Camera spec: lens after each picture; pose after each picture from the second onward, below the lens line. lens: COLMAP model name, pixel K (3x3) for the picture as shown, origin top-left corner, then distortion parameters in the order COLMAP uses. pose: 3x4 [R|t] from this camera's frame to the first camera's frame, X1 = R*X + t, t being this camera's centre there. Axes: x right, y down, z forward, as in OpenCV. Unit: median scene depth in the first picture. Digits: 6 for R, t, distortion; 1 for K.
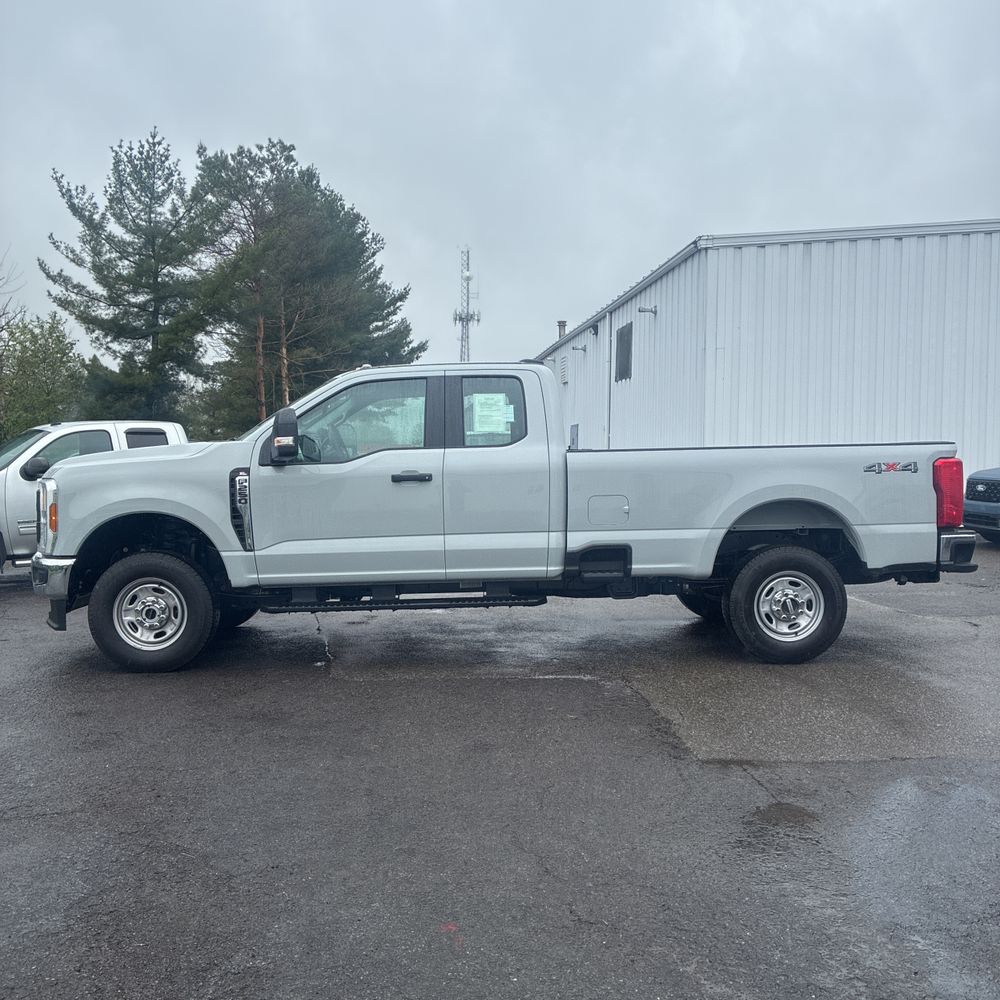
lens RADIAL K [[997.6, 0, 514.2], [0, 997.6, 497.5], [0, 0, 1]] dist [0.081384, -0.151672]
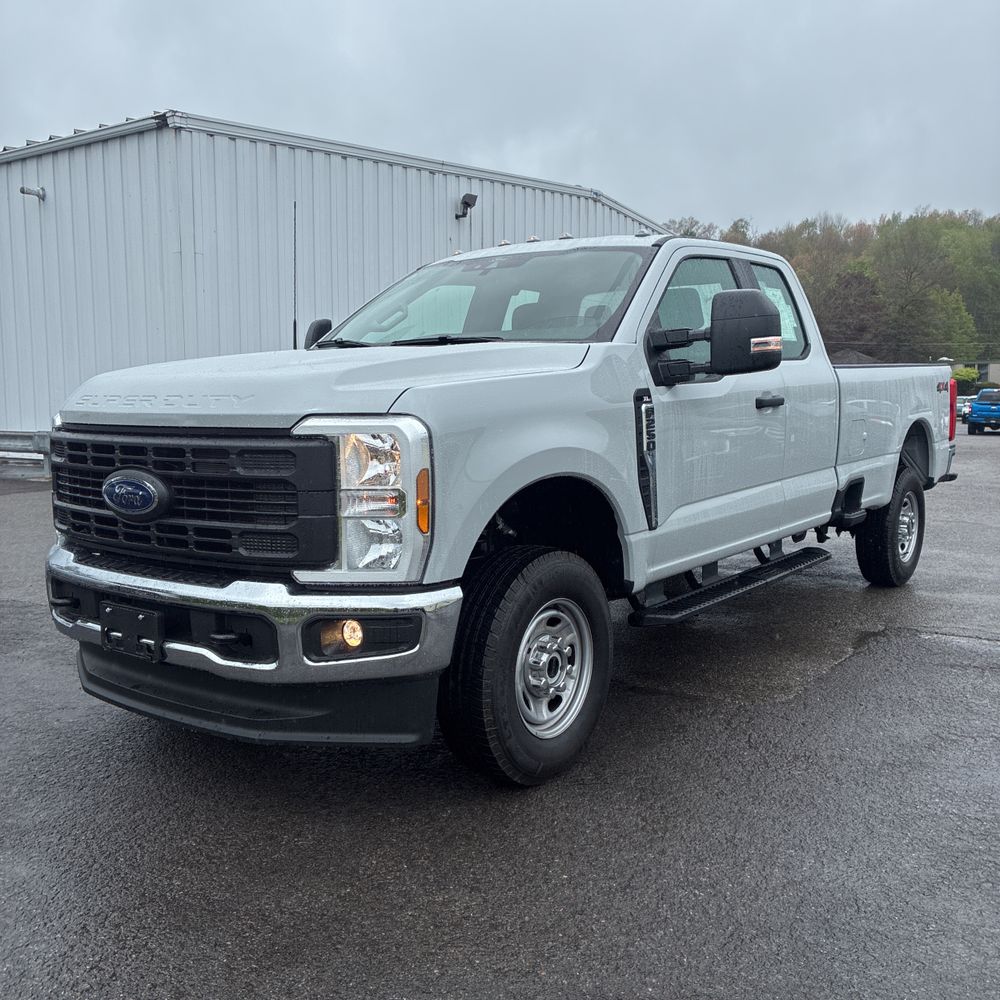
lens RADIAL K [[1005.7, 0, 503.2], [0, 1005.7, 497.1], [0, 0, 1]] dist [0.032886, -0.012249]
pose [[0.652208, -0.082698, 0.753516, -0.134947], [0.032531, 0.996169, 0.081172, -0.002932], [-0.757342, -0.028429, 0.652399, 0.119194]]
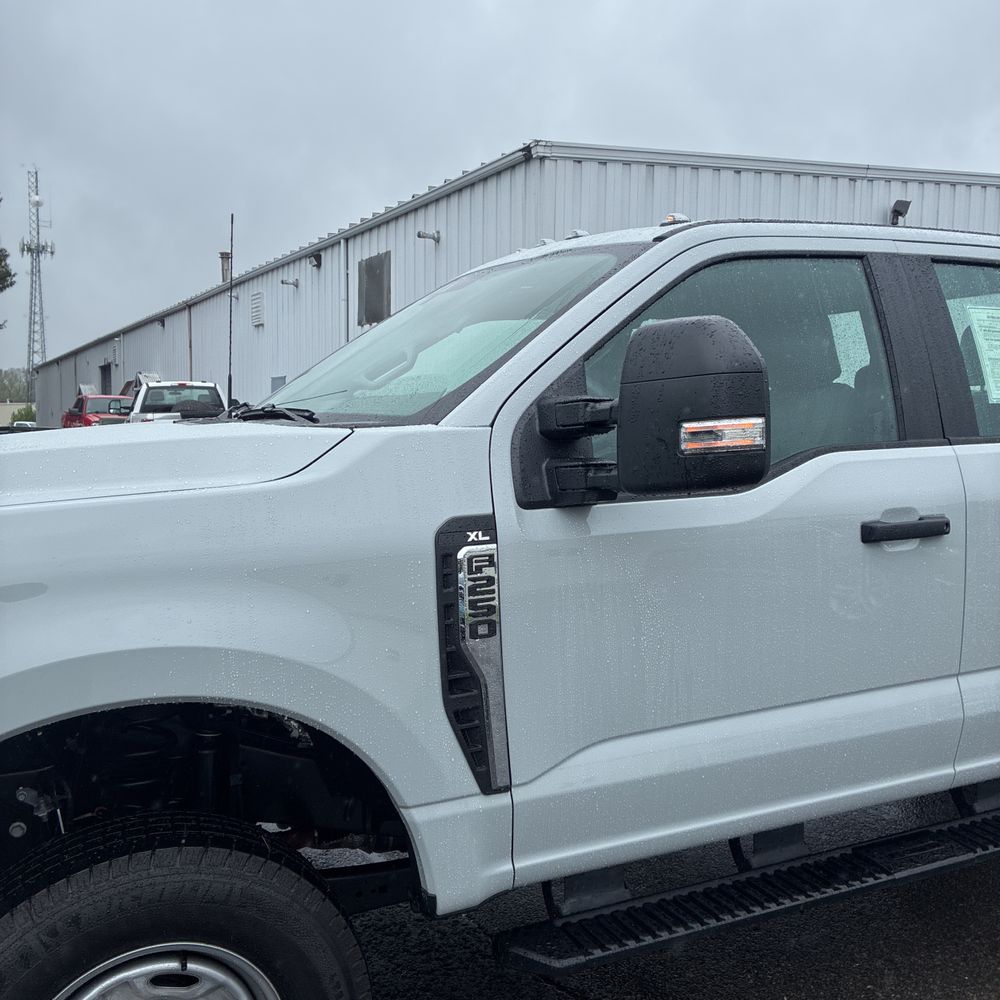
lens RADIAL K [[1019.6, 0, 518.7], [0, 1019.6, 480.7], [0, 0, 1]] dist [0.014453, 0.024385]
pose [[0.922494, -0.017308, 0.385624, -0.065732], [0.007105, 0.999586, 0.027868, -0.008509], [-0.385946, -0.022968, 0.922235, 0.125855]]
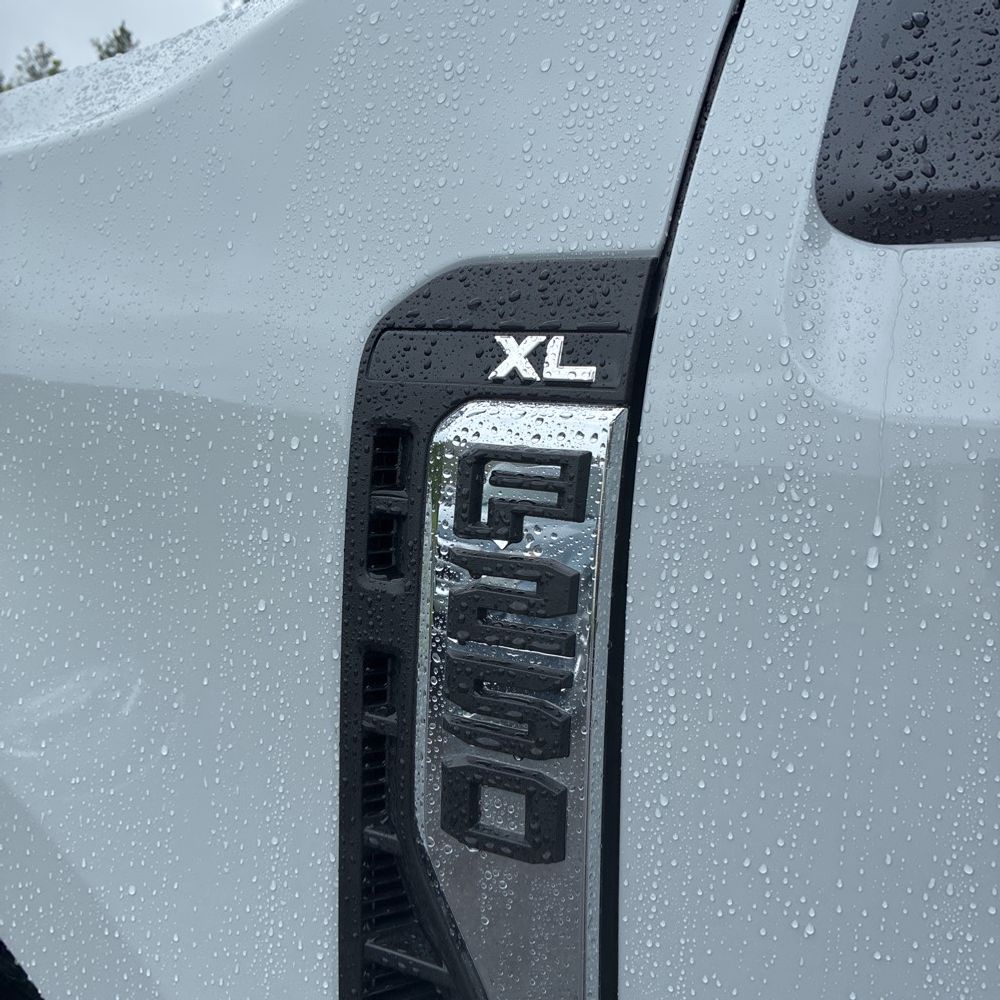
lens RADIAL K [[1019.6, 0, 518.7], [0, 1019.6, 480.7], [0, 0, 1]] dist [0.014453, 0.024385]
pose [[0.862172, 0.114776, -0.493443, -0.042241], [-0.065939, 0.991136, 0.115328, -0.004137], [0.502306, -0.066896, 0.862098, 0.165865]]
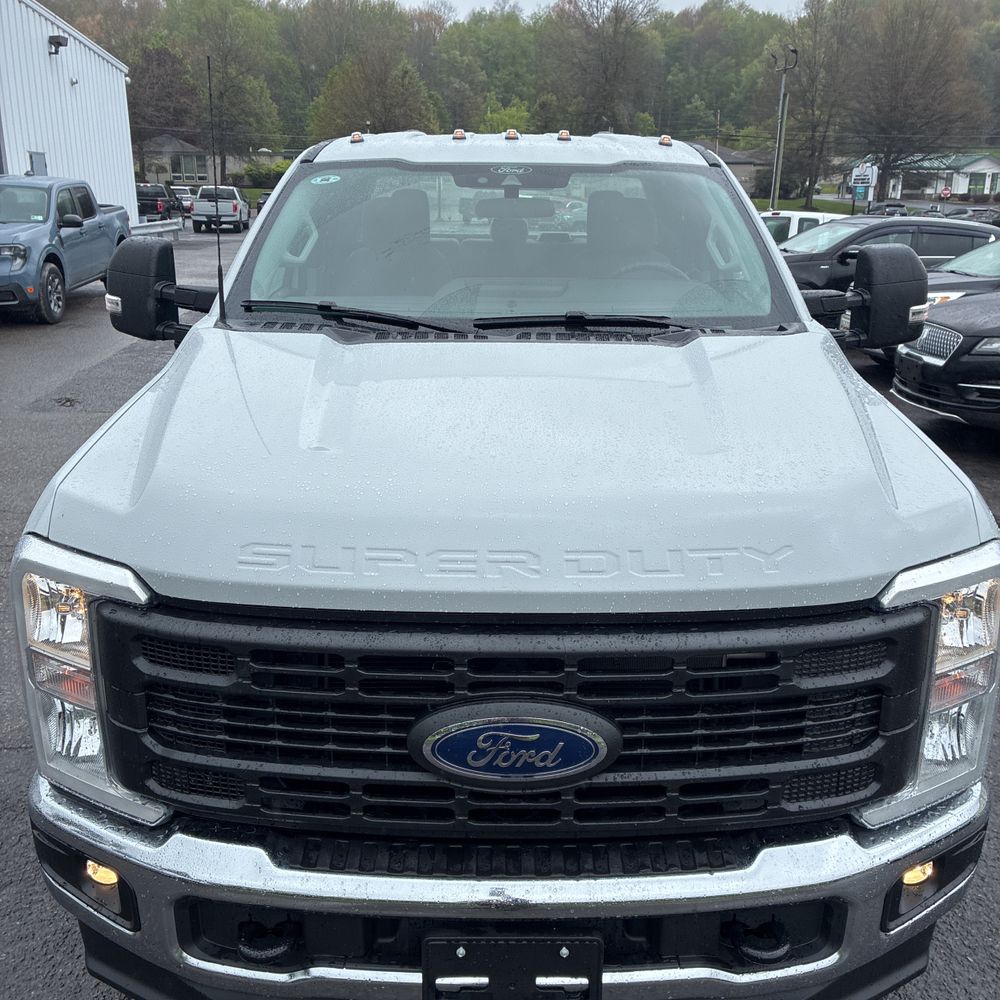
lens RADIAL K [[1005.7, 0, 503.2], [0, 1005.7, 497.1], [0, 0, 1]] dist [0.032886, -0.012249]
pose [[0.057945, -0.300920, 0.951887, -0.130145], [0.027748, 0.953606, 0.299774, -0.021346], [-0.997934, 0.009043, 0.063607, 0.197417]]
